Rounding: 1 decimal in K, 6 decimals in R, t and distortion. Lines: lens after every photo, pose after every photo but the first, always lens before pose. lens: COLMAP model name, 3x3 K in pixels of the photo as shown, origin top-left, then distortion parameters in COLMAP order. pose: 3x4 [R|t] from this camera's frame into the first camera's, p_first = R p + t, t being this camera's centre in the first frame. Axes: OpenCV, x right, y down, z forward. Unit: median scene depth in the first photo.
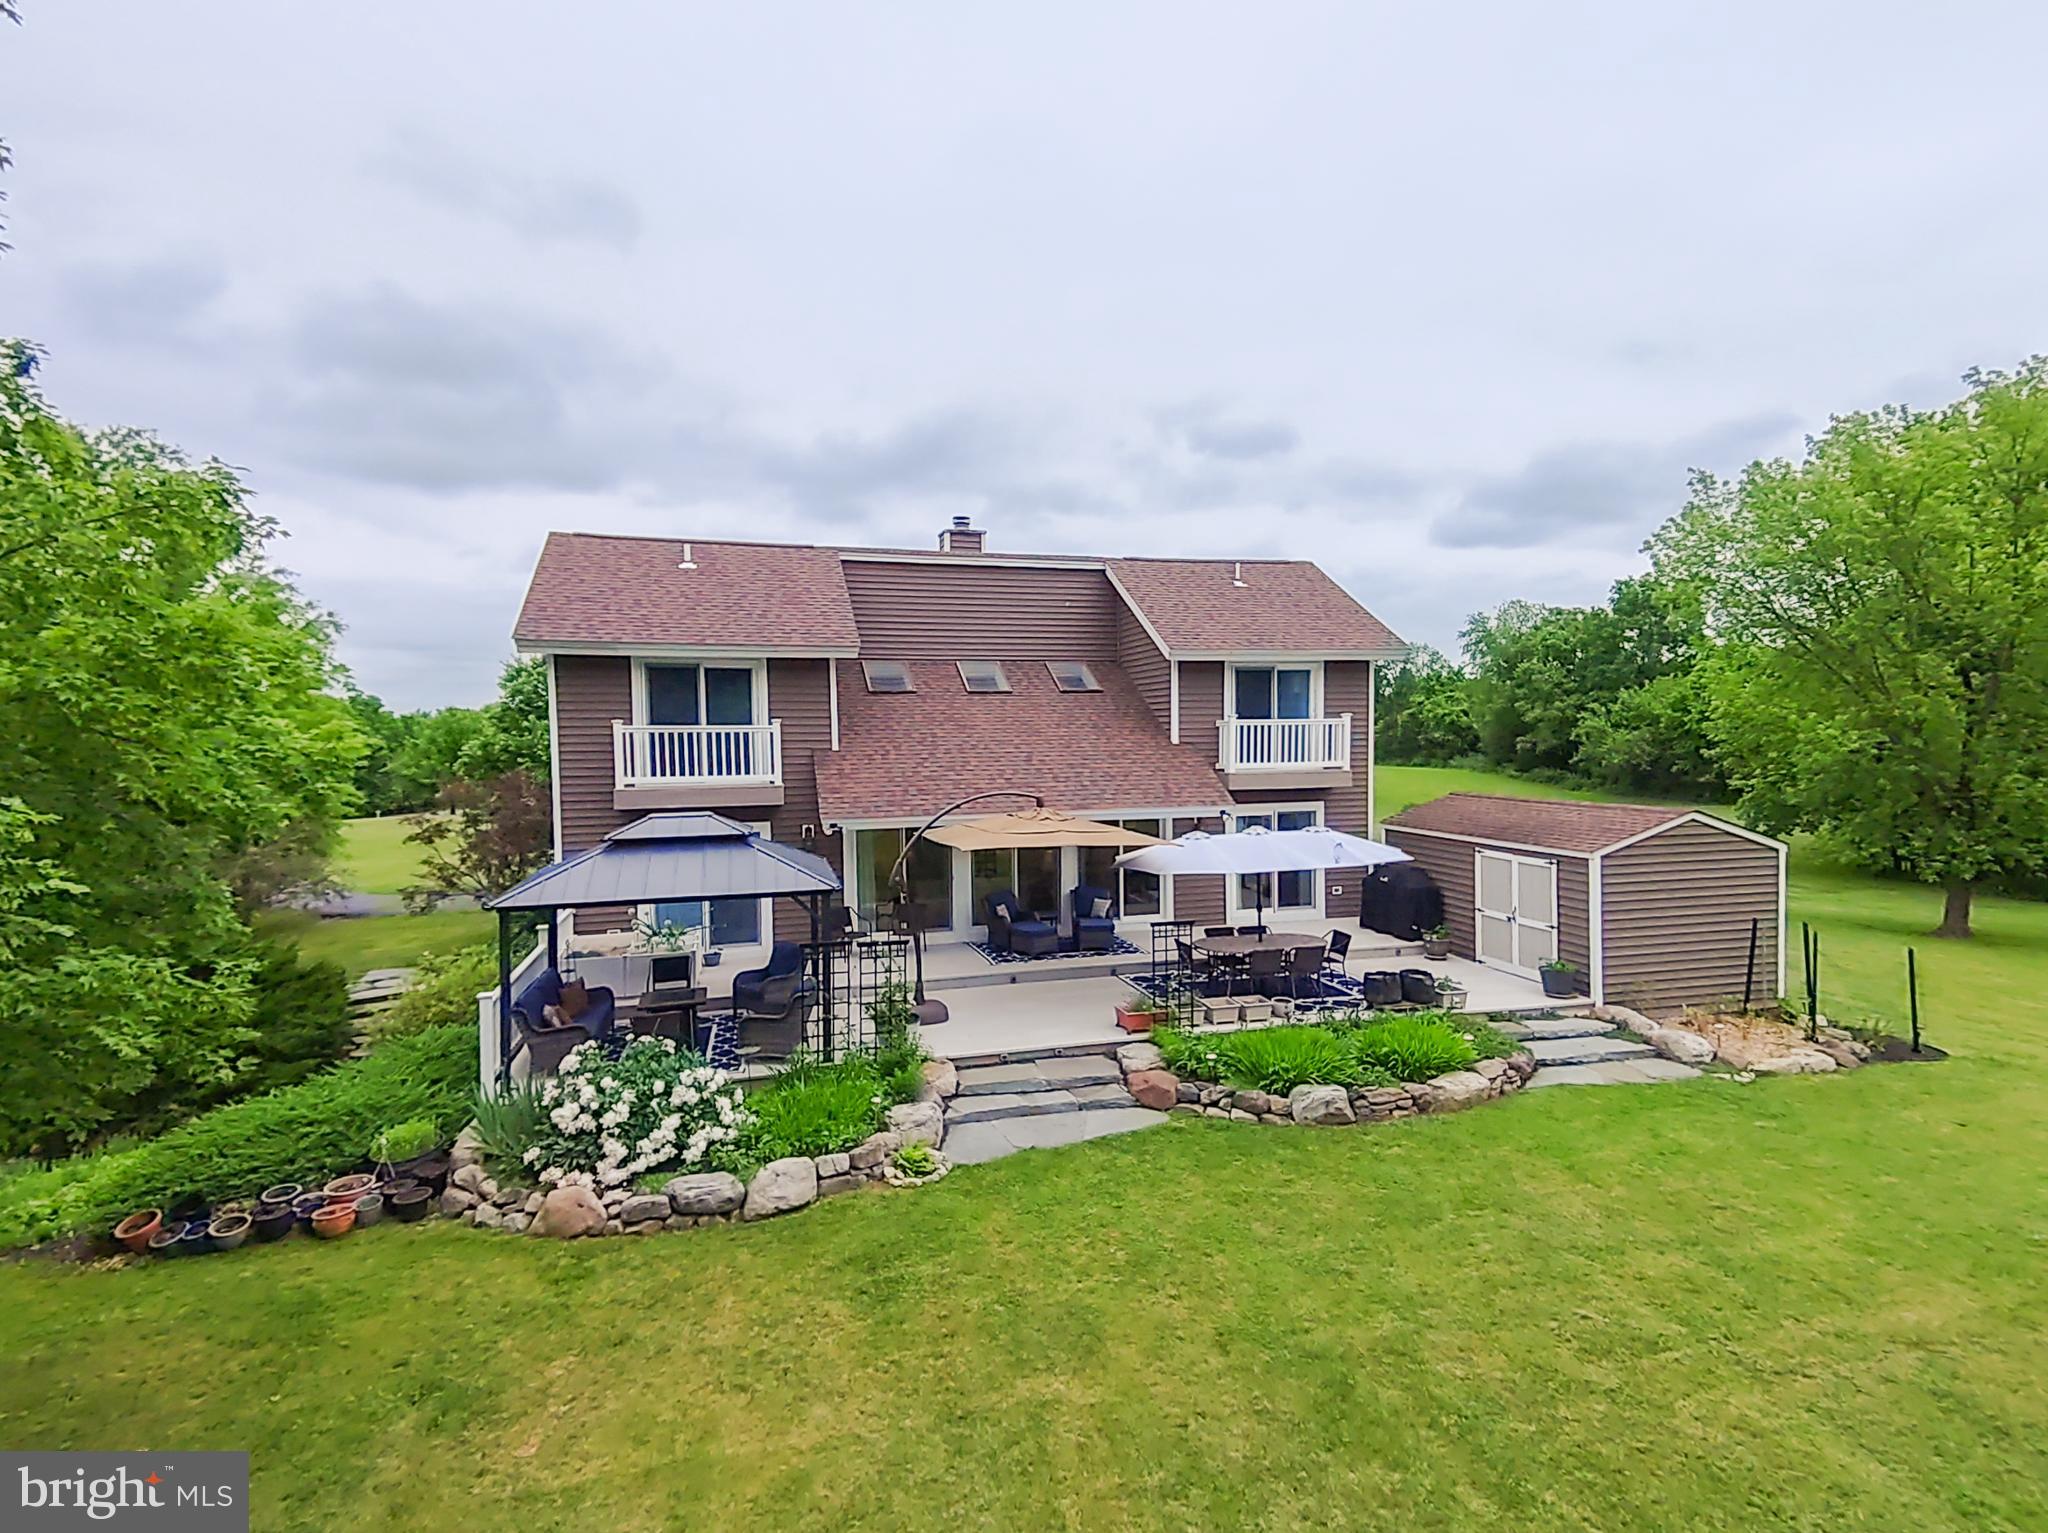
lens RADIAL K [[1049.1, 0, 1039.0], [0, 1049.1, 779.4], [0, 0, 1]] dist [0.150702, -0.100056]
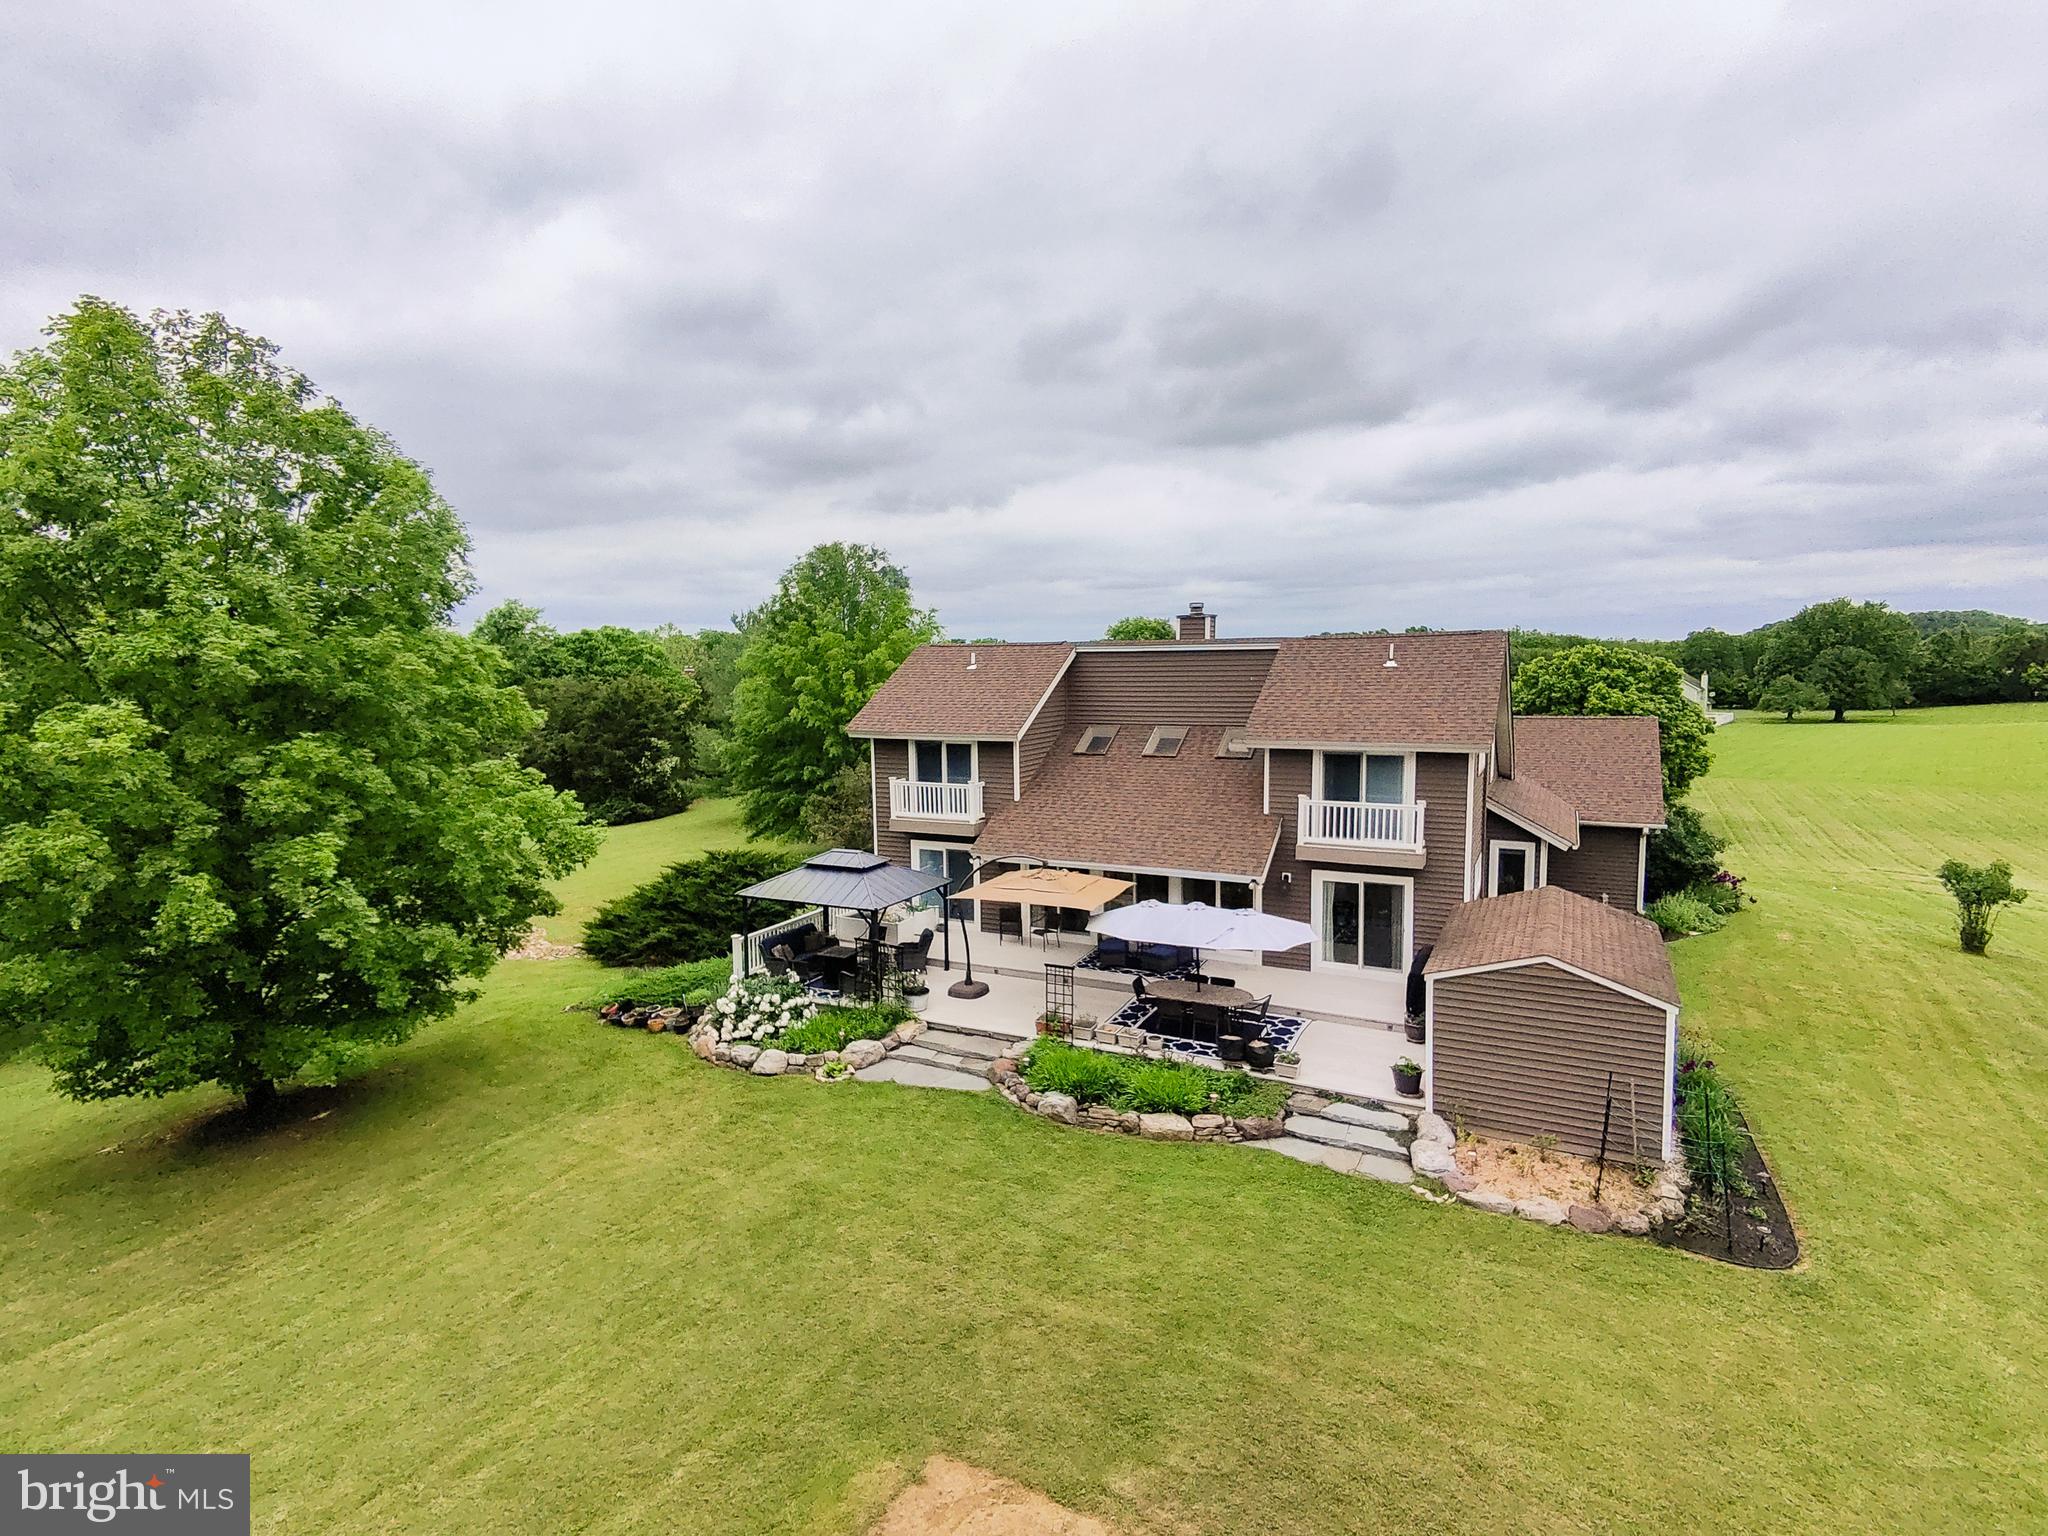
lens RADIAL K [[1049.1, 0, 1039.0], [0, 1049.1, 780.9], [0, 0, 1]] dist [0.150702, -0.100056]
pose [[0.750779, 0.080881, -0.655583, 1.180510], [-0.028978, 0.995553, 0.089638, -0.281551], [0.659918, -0.048301, 0.749784, -0.106277]]
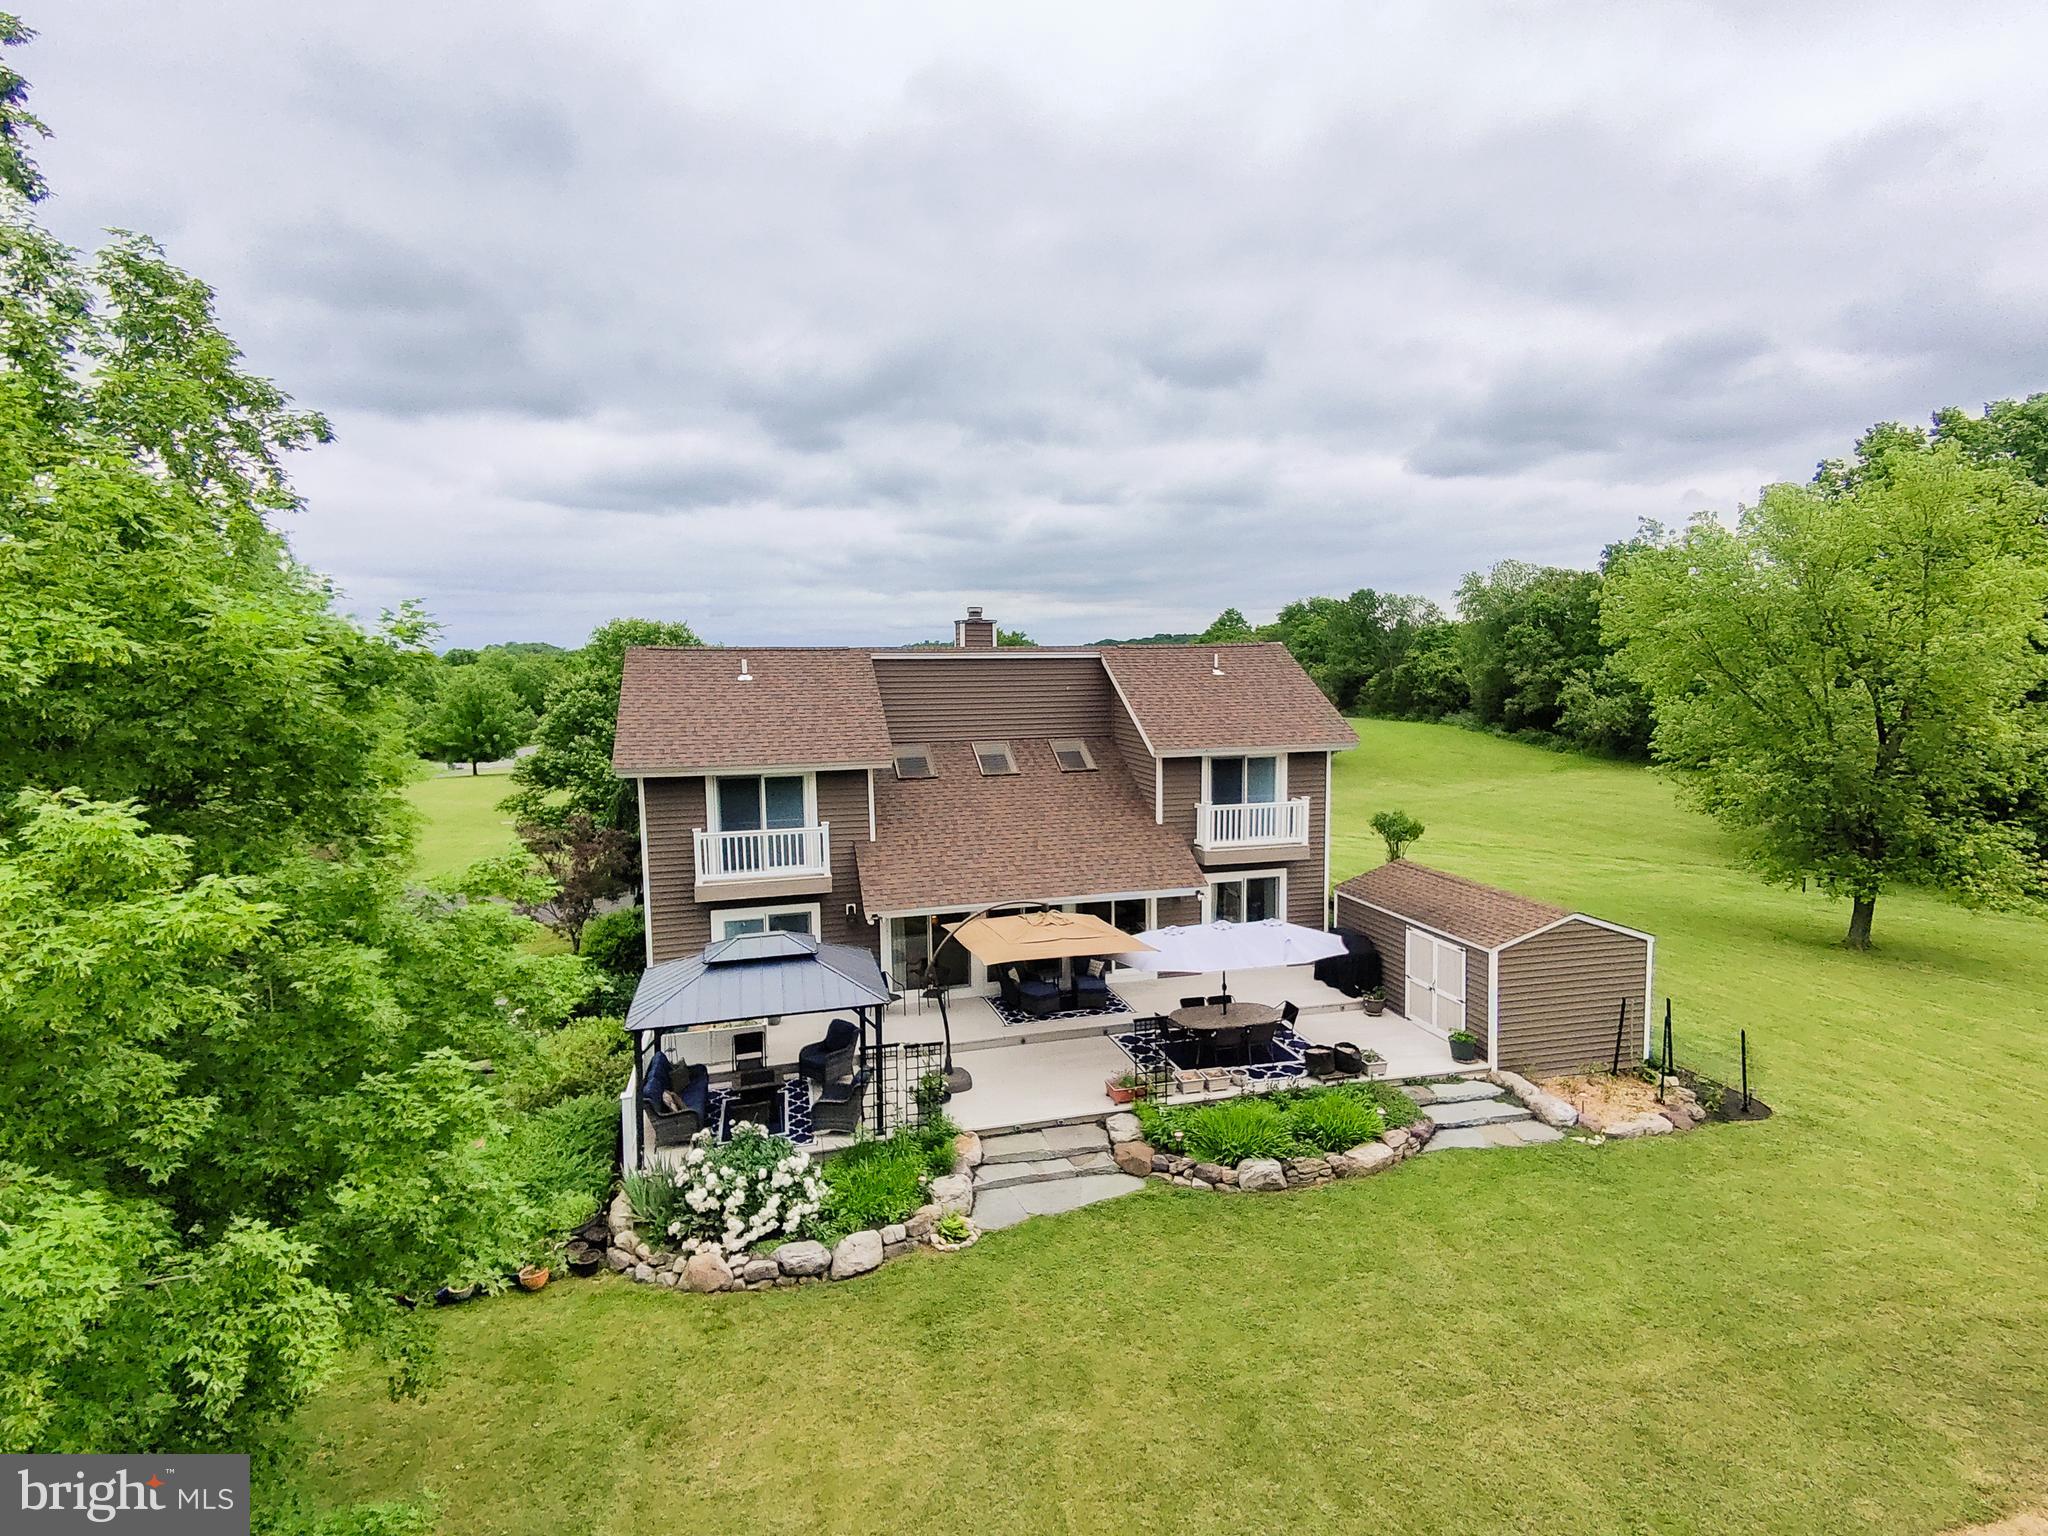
lens RADIAL K [[1049.1, 0, 1039.0], [0, 1049.1, 780.9], [0, 0, 1]] dist [0.150702, -0.100056]
pose [[1.000000, 0.000138, -0.000478, -0.007479], [-0.000106, 0.997735, 0.067261, -0.264870], [0.000486, -0.067261, 0.997735, -0.275183]]
